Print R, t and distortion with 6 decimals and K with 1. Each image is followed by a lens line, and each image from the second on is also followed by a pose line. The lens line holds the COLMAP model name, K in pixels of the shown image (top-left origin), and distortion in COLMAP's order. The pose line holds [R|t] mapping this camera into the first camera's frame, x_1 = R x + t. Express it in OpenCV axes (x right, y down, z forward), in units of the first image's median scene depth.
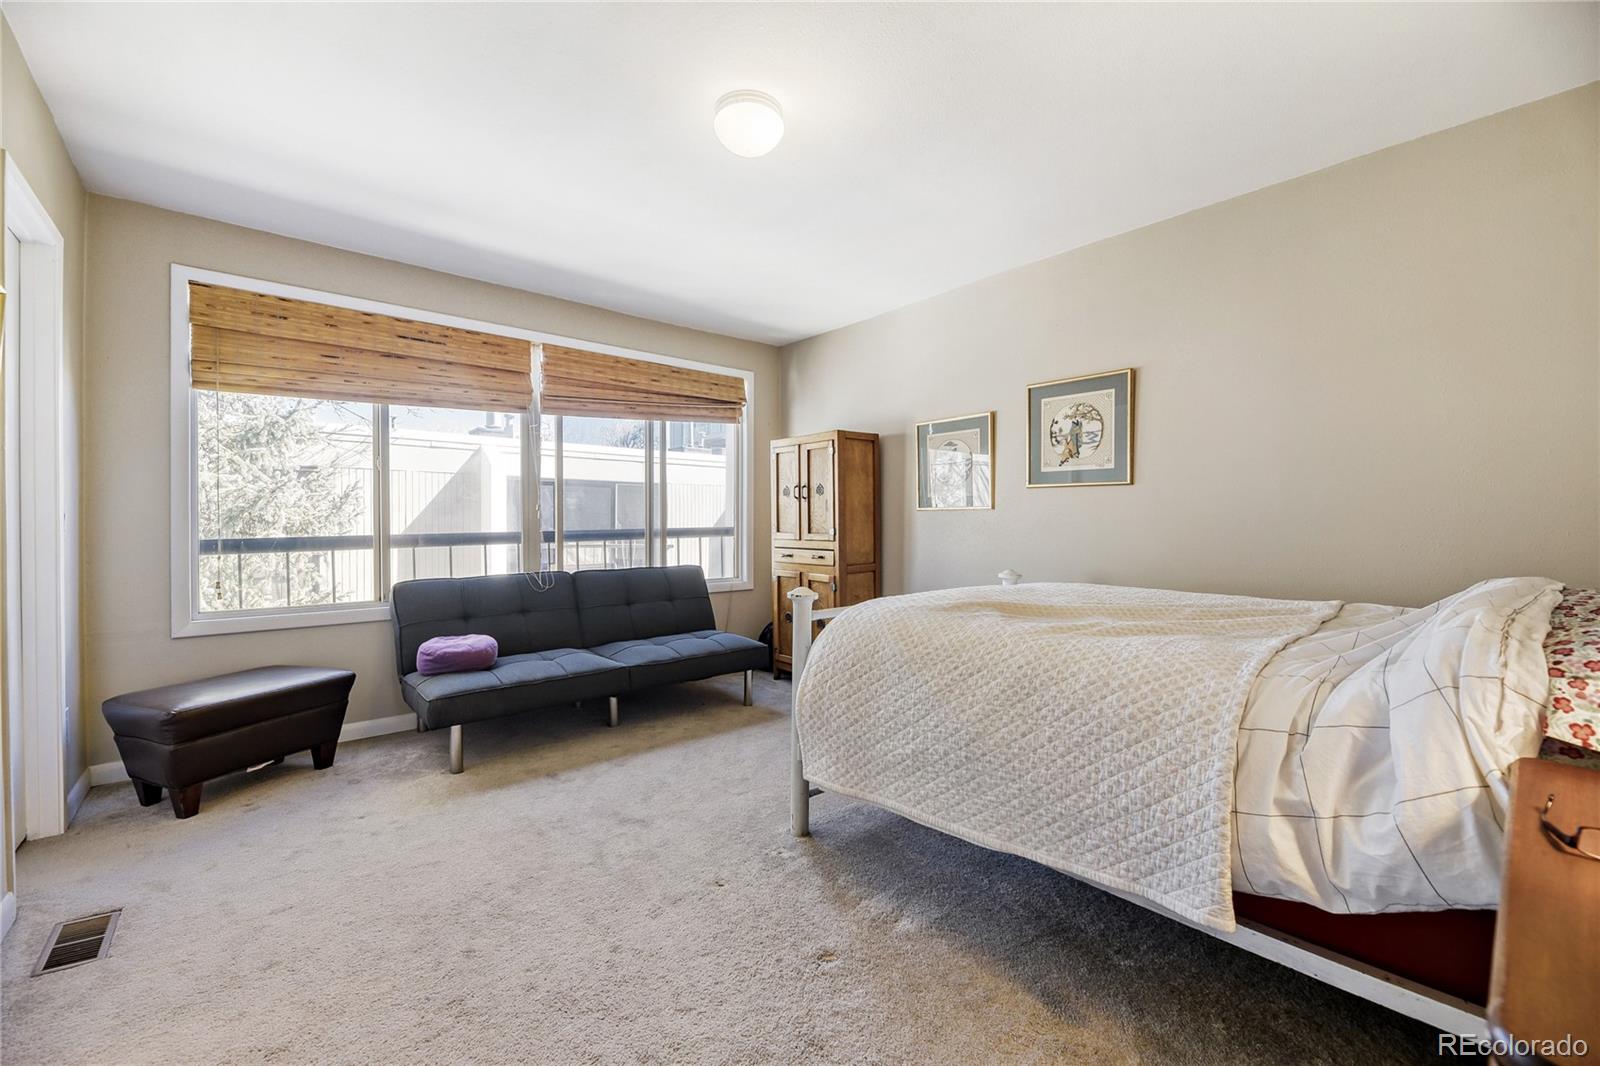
lens RADIAL K [[652.6, 0, 801.0], [0, 652.6, 529.2], [0, 0, 1]] dist [-0.004155, -0.001321]
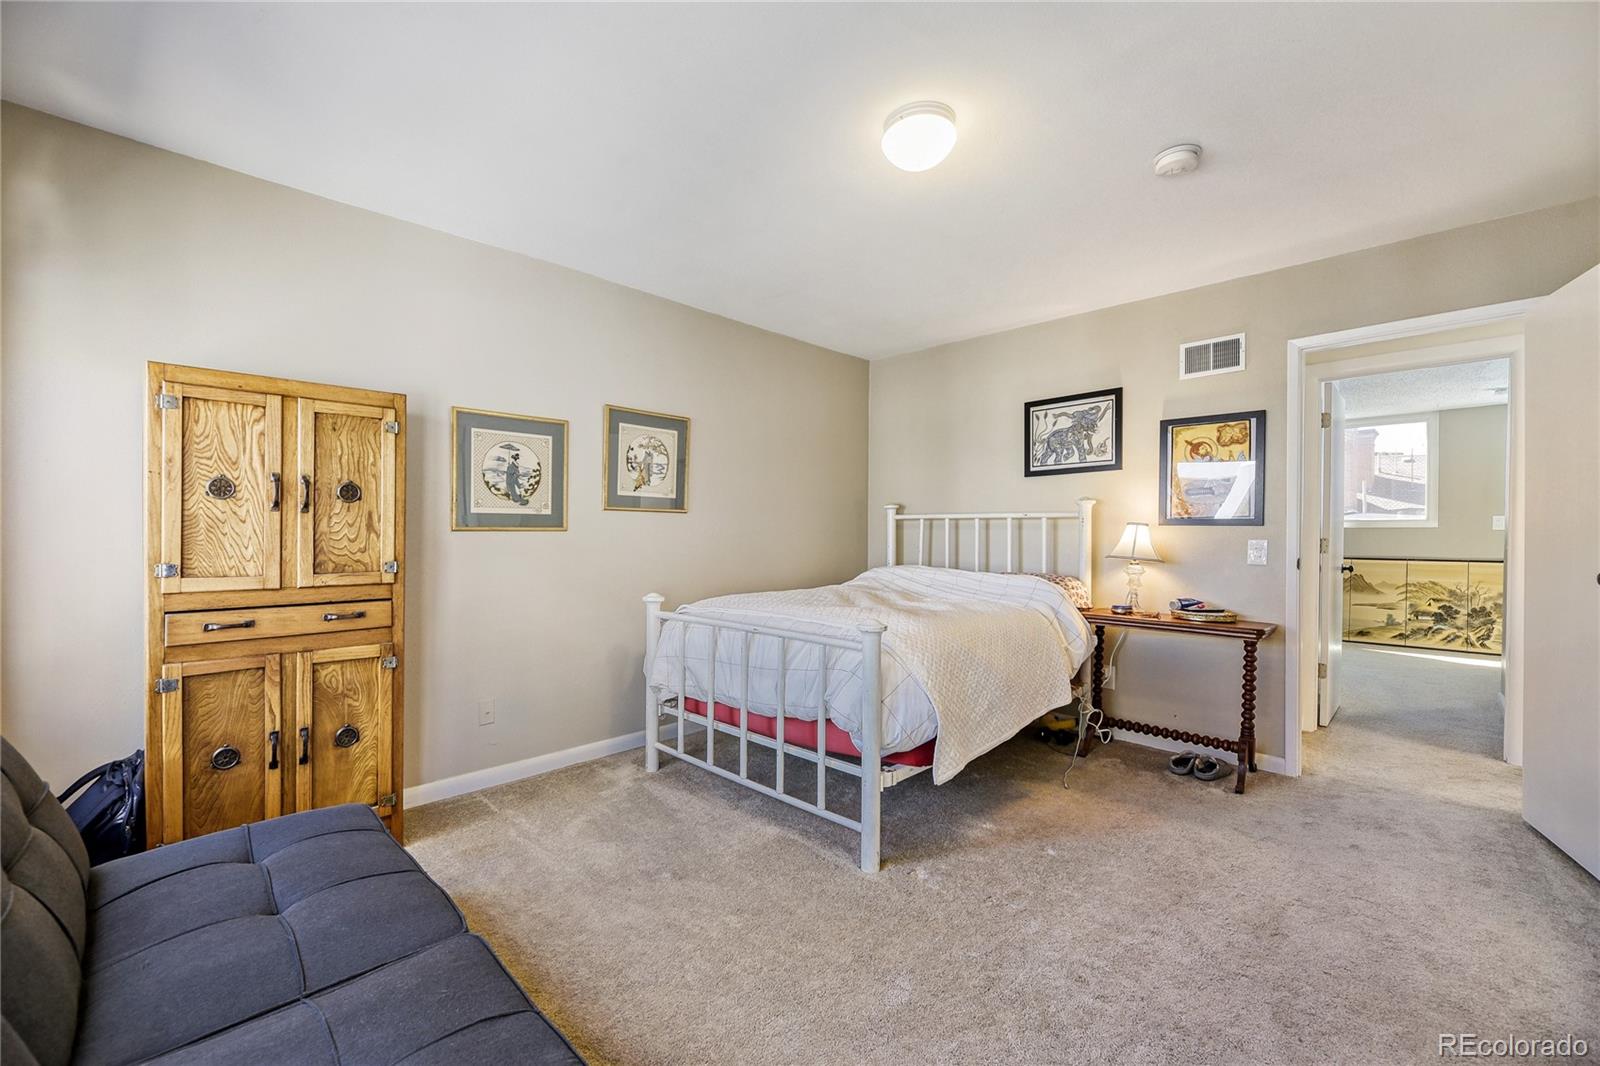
lens RADIAL K [[652.6, 0, 801.4], [0, 652.6, 534.6], [0, 0, 1]] dist [-0.004155, -0.001321]
pose [[-0.101005, -0.004259, 0.994877, -0.684305], [0.007355, 0.999960, 0.005027, -0.030846], [-0.994859, 0.007825, -0.100969, 0.853363]]
